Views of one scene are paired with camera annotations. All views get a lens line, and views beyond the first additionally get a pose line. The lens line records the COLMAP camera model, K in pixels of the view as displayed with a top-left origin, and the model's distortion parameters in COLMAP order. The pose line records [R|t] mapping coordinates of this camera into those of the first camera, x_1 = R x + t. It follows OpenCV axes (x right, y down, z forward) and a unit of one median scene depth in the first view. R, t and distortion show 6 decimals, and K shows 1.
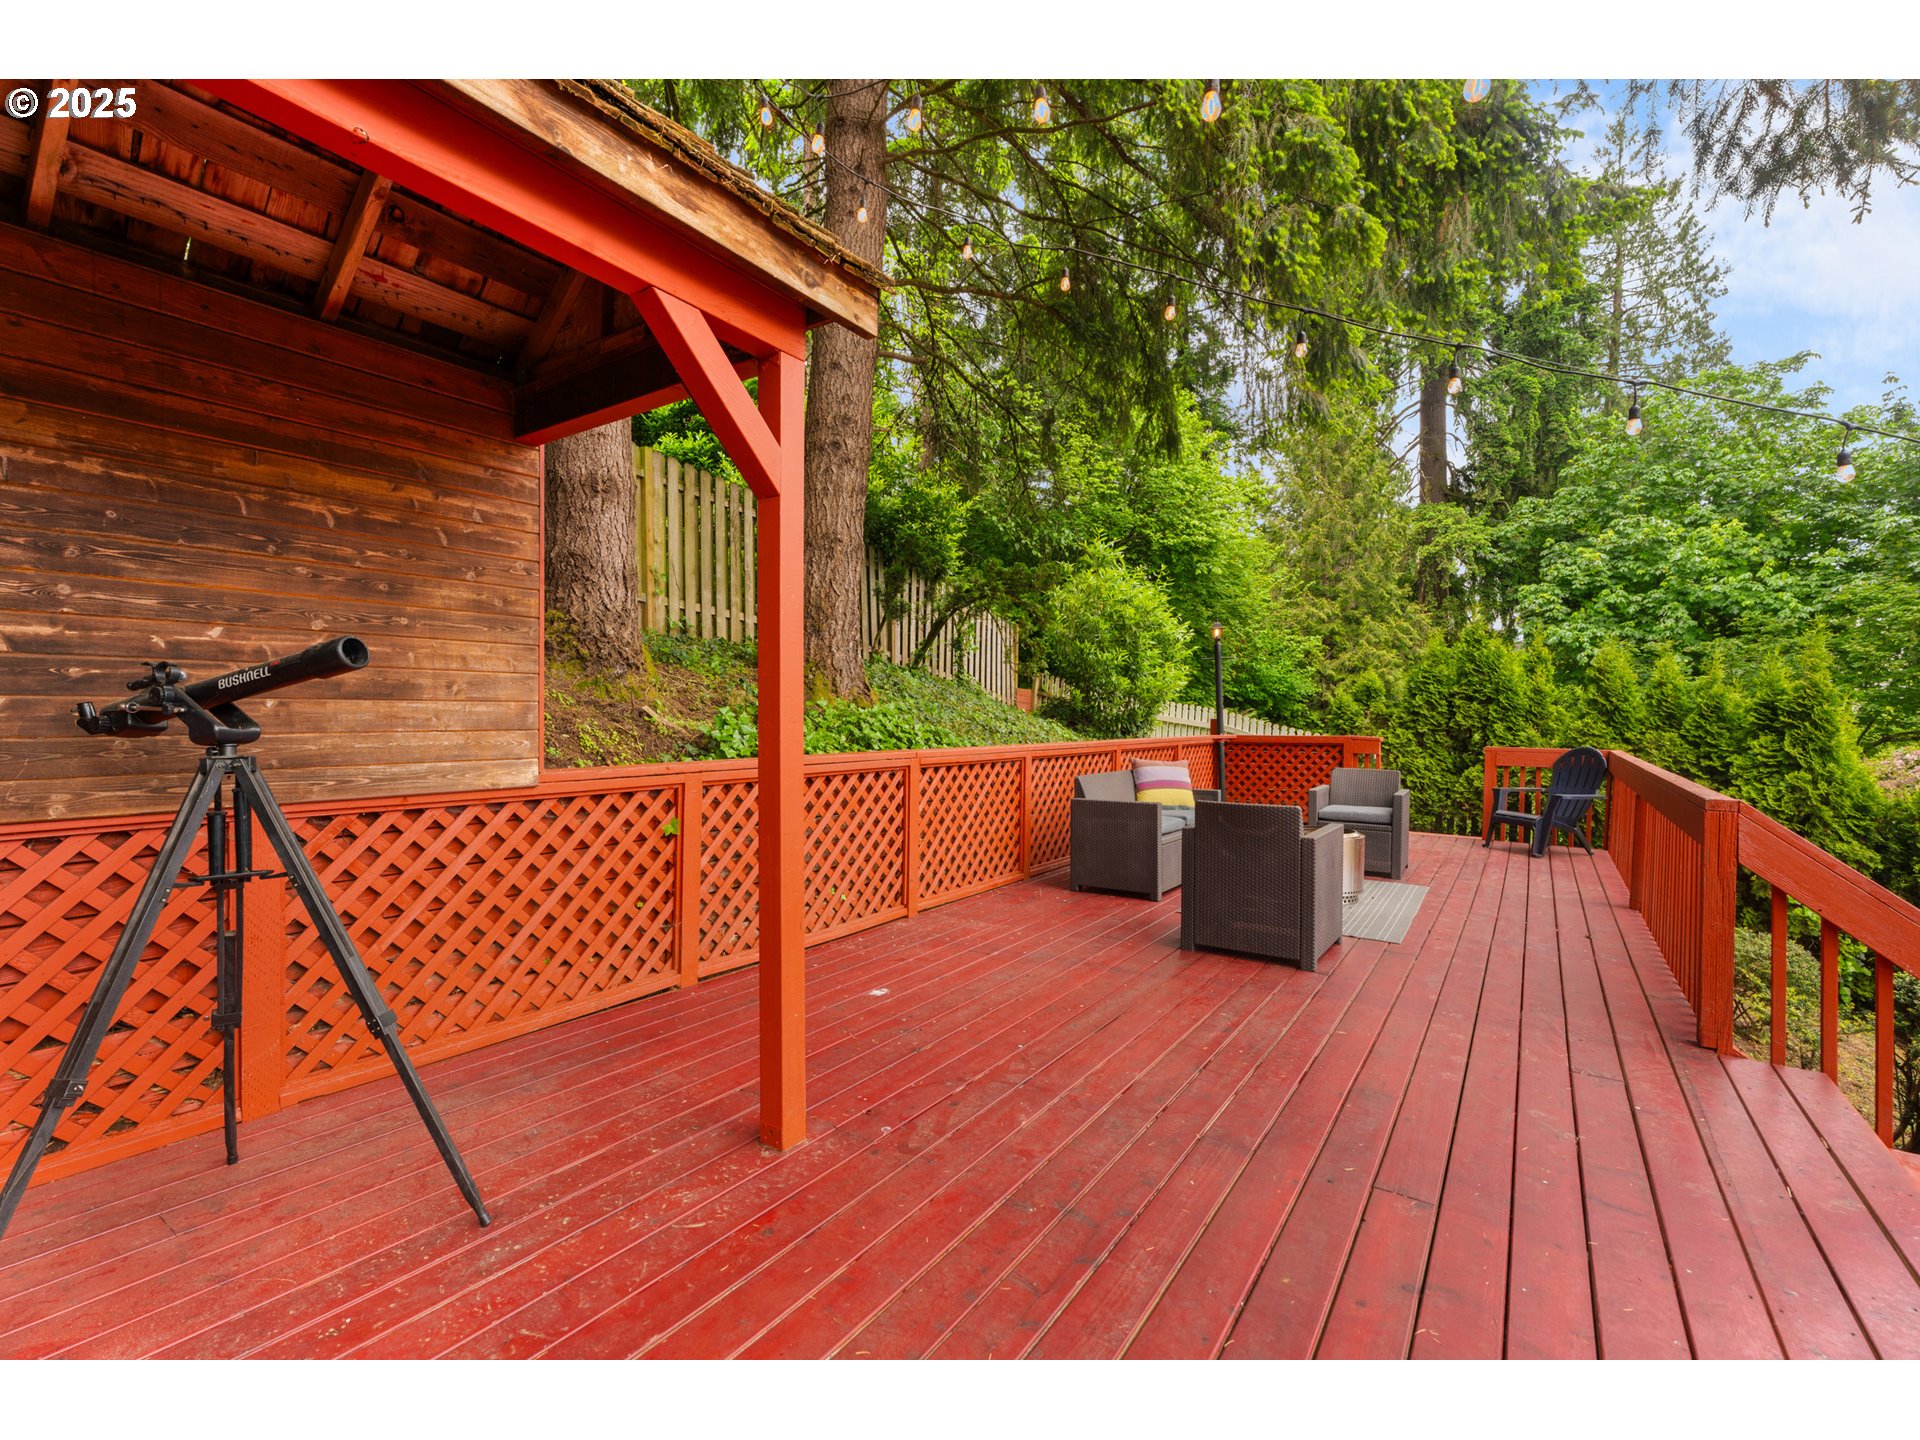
lens RADIAL K [[861.1, 0, 954.3], [0, 861.1, 728.8], [0, 0, 1]] dist [0.002035, 0.000409]
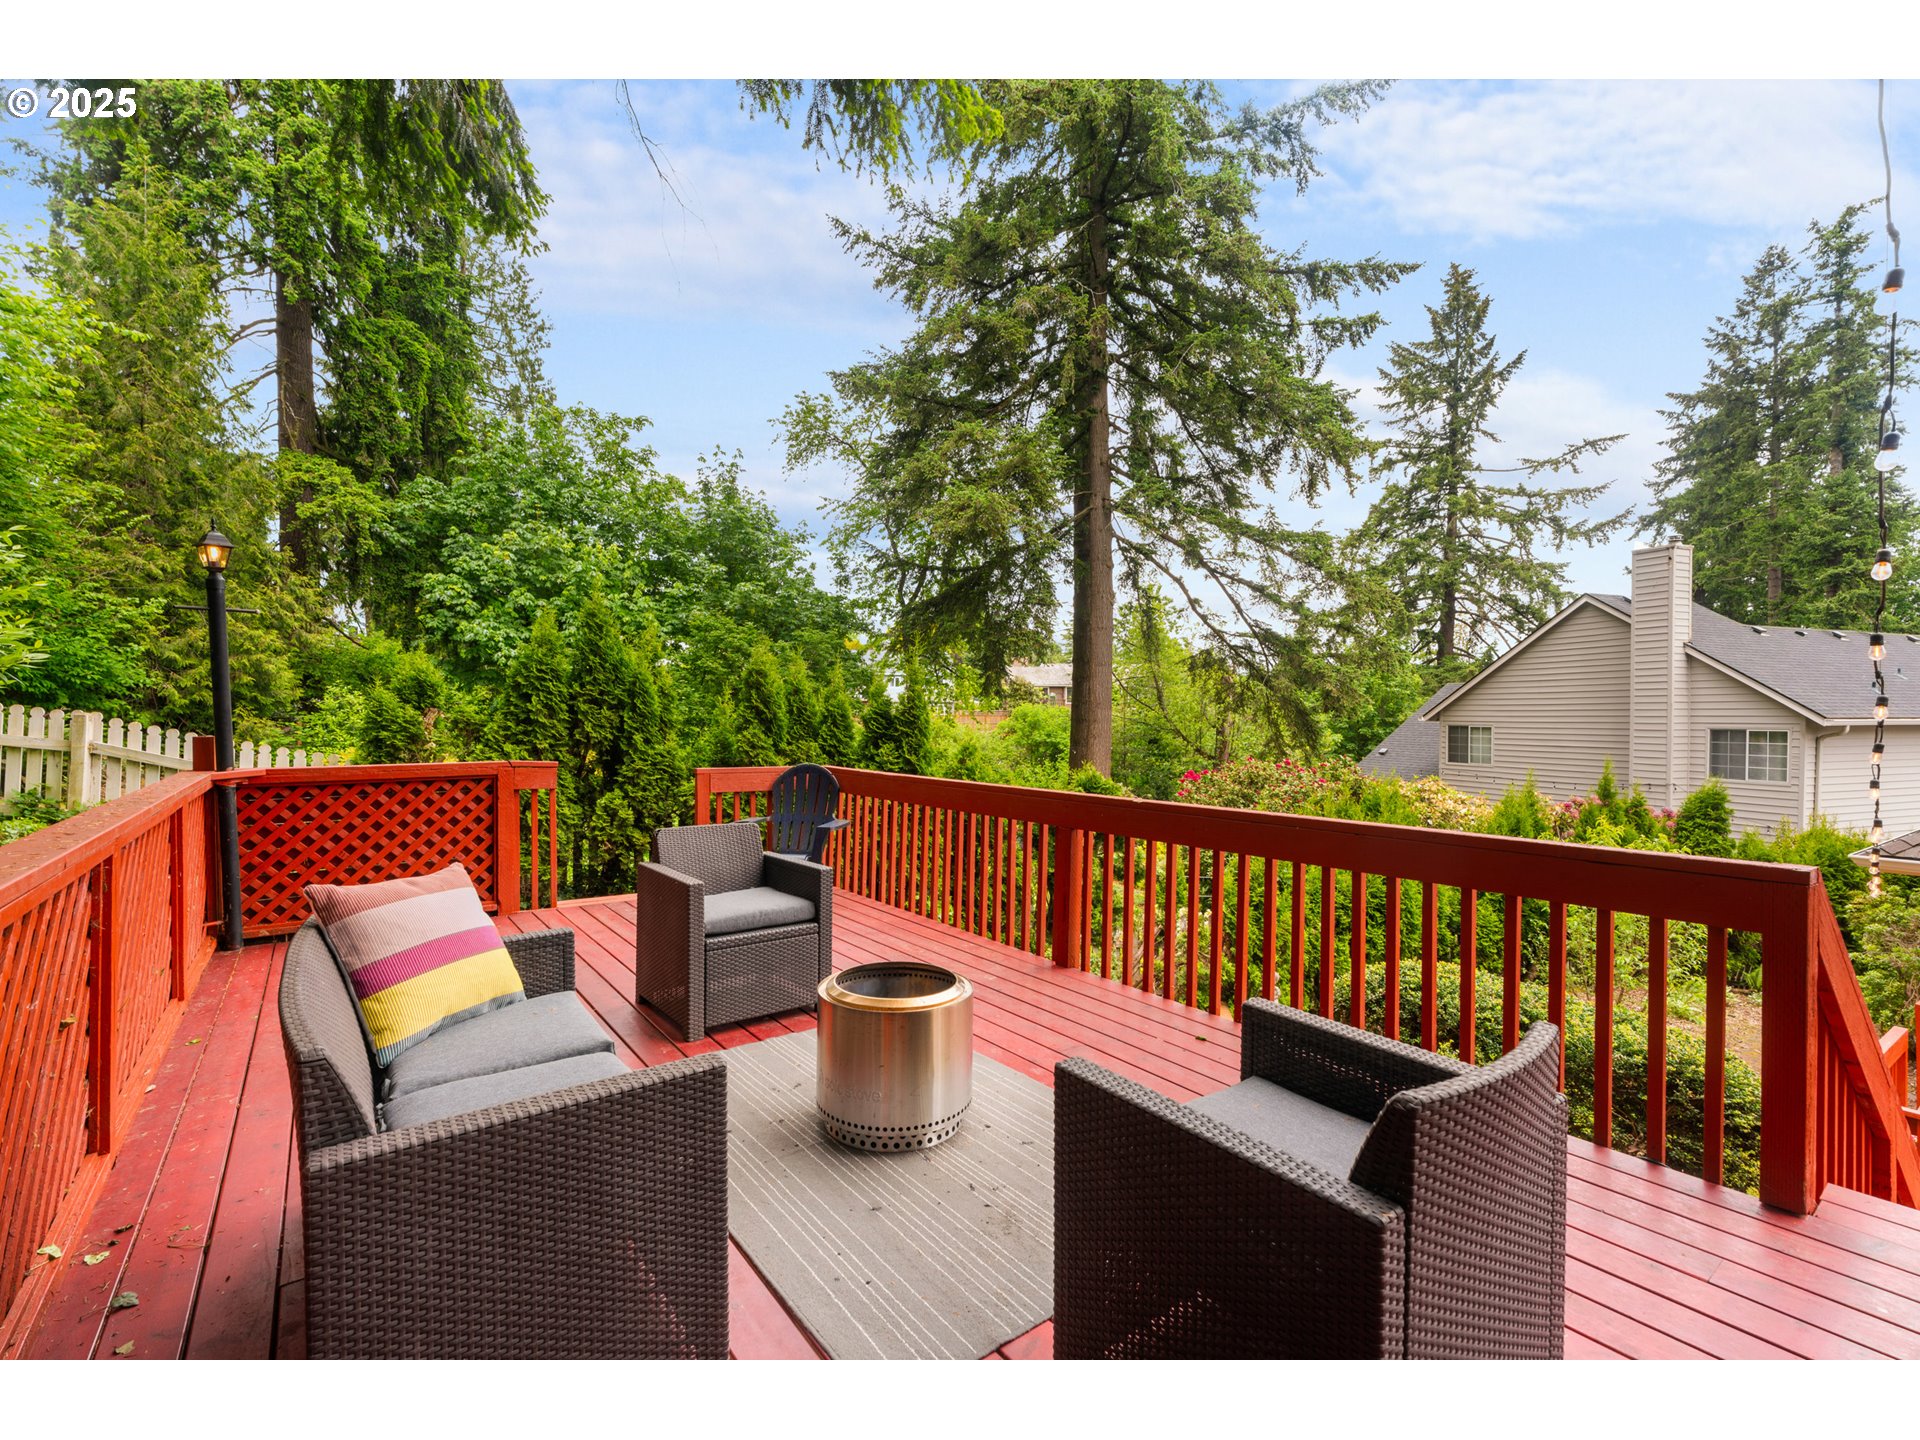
lens RADIAL K [[837.8, 0, 954.2], [0, 837.8, 730.6], [0, 0, 1]] dist [0.002398, 0.000583]
pose [[0.316732, -0.017125, 0.948360, 0.000008], [0.012359, 0.999827, 0.013927, -0.007575], [-0.948434, 0.007309, 0.316889, 0.216649]]
